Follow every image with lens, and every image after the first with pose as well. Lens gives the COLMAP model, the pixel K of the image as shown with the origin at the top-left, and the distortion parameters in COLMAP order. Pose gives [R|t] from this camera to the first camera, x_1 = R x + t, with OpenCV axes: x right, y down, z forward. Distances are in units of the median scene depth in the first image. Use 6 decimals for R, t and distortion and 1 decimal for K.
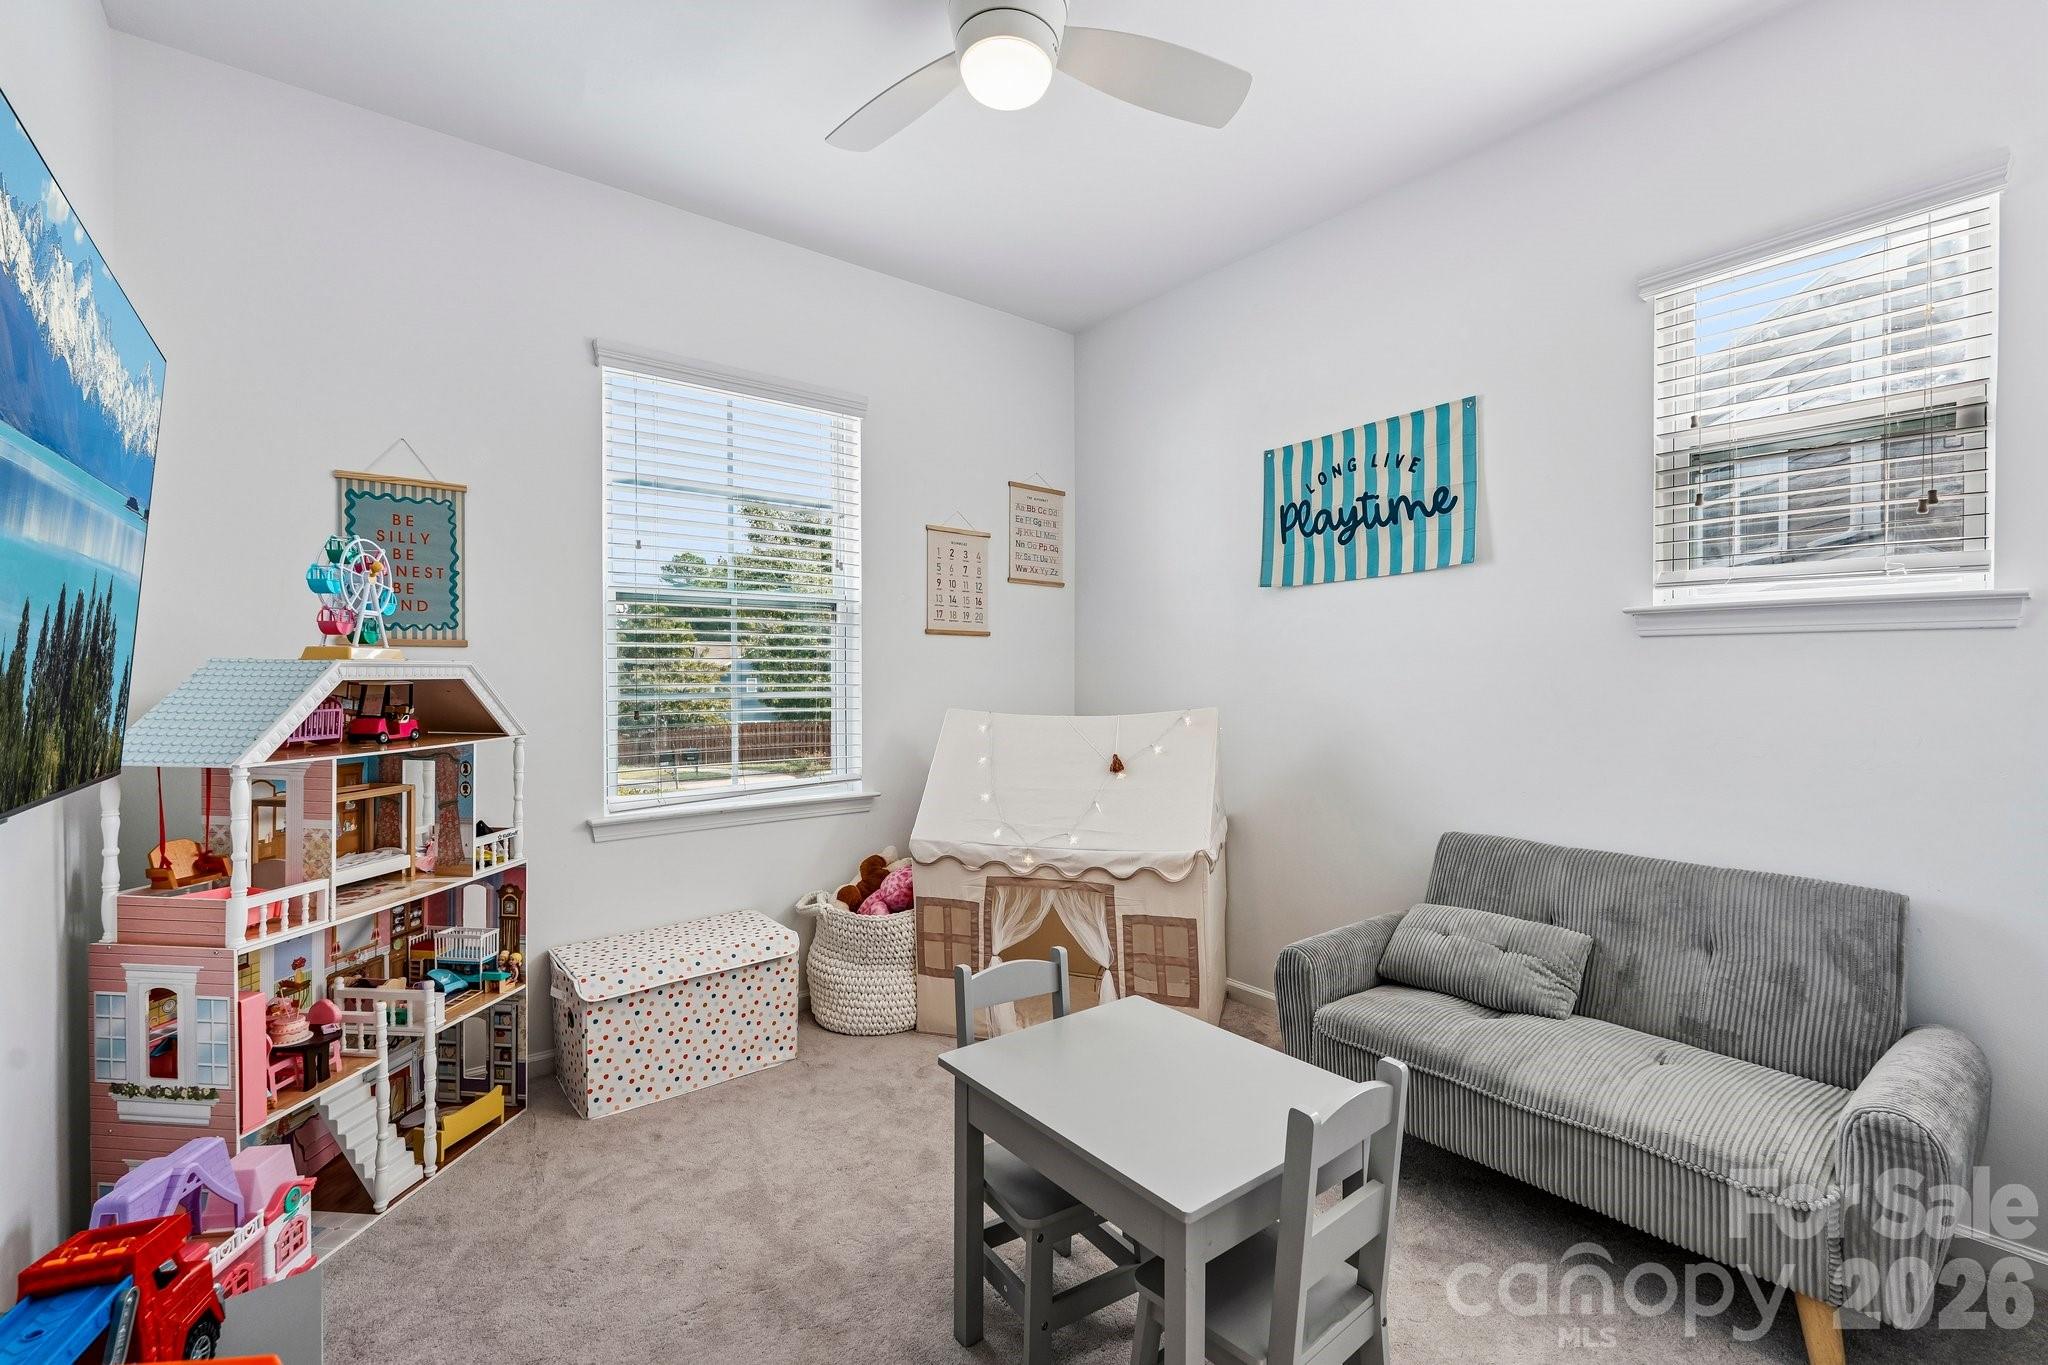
lens RADIAL K [[885.3, 0, 1024.0], [0, 885.3, 682.5], [0, 0, 1]] dist [0.001702, 0.000527]
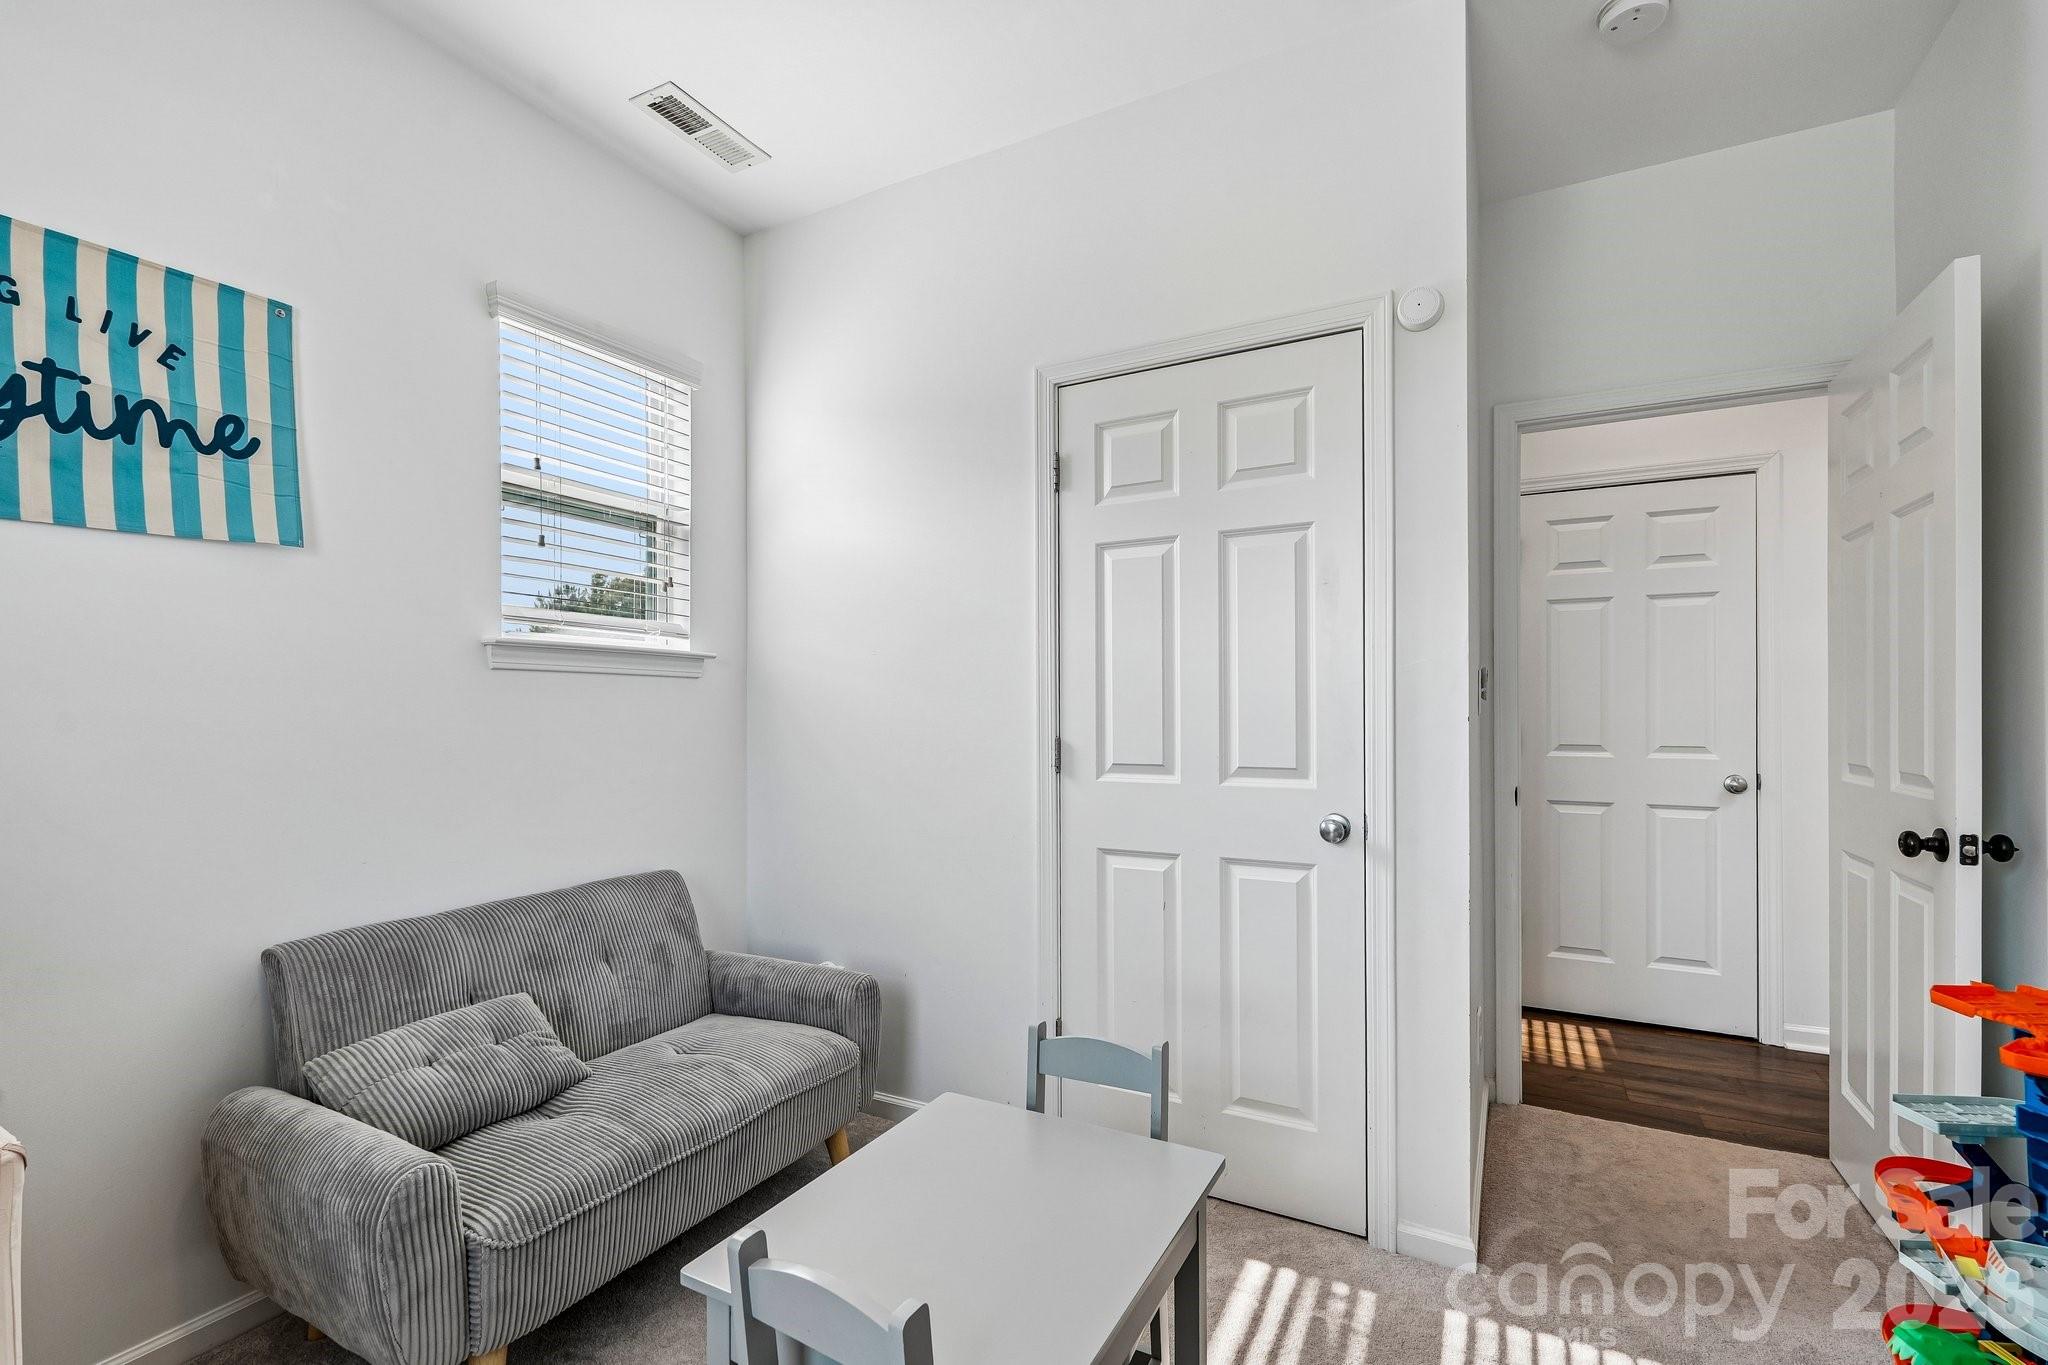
lens RADIAL K [[885.3, 0, 1024.0], [0, 885.3, 682.5], [0, 0, 1]] dist [0.001702, 0.000527]
pose [[-0.395089, 0.024542, 0.918315, -0.328275], [0.007113, 0.999695, -0.023656, -0.008415], [-0.918615, -0.002814, -0.395143, 0.706233]]
